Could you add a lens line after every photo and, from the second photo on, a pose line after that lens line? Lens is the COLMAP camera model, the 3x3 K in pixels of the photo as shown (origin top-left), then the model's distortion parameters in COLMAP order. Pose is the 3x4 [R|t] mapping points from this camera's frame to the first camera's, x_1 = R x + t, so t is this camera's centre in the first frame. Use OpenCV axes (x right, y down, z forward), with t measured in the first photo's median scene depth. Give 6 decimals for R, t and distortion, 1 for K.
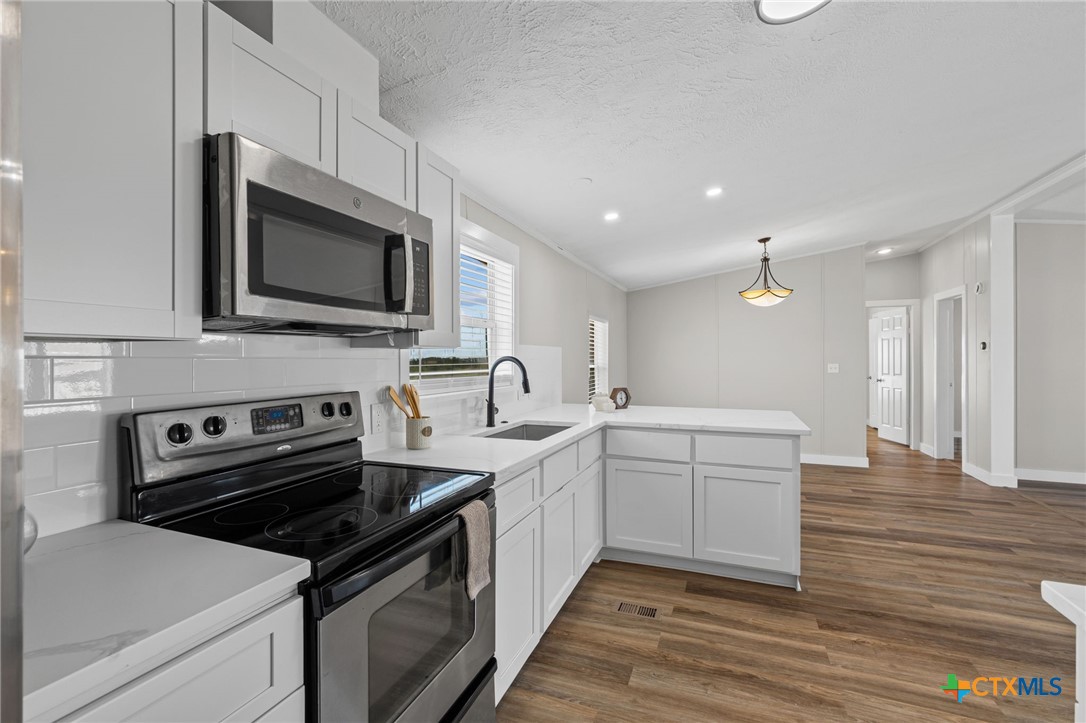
lens RADIAL K [[492.1, 0, 539.9], [0, 492.1, 358.1], [0, 0, 1]] dist [0.015252, 0.001415]
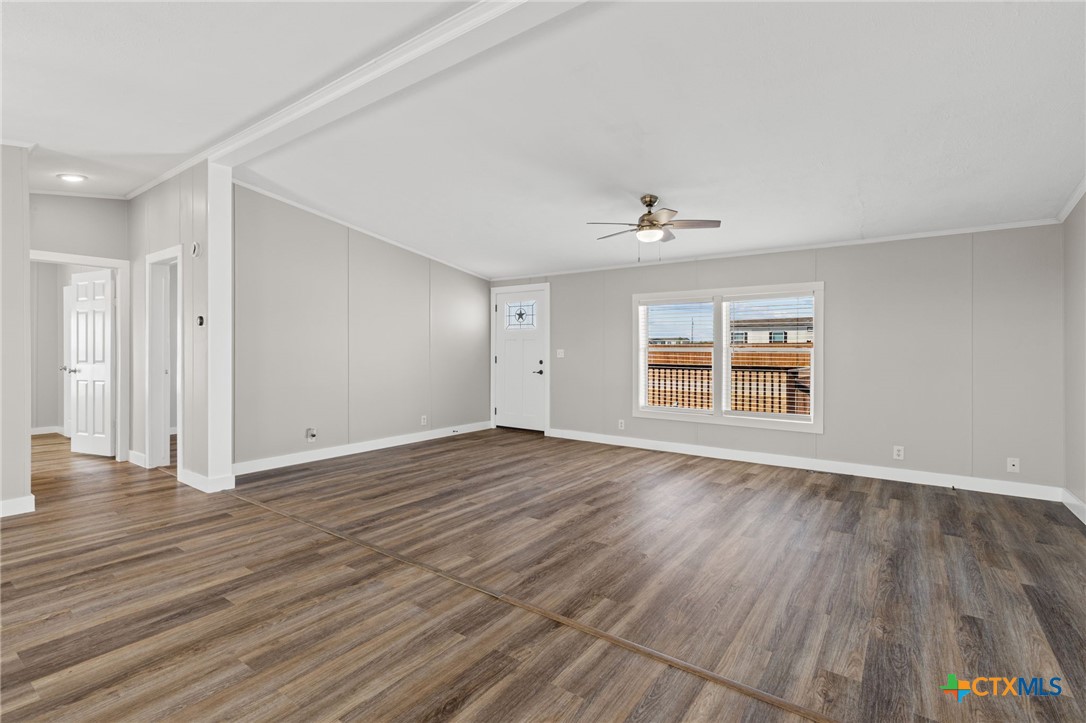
lens RADIAL K [[504.9, 0, 541.5], [0, 504.9, 354.2], [0, 0, 1]] dist [-0.000977, 0.001248]
pose [[0.260401, -0.003769, 0.965493, 0.223066], [-0.001880, 0.999989, 0.004410, 0.022317], [-0.965499, -0.002964, 0.260391, 0.231812]]
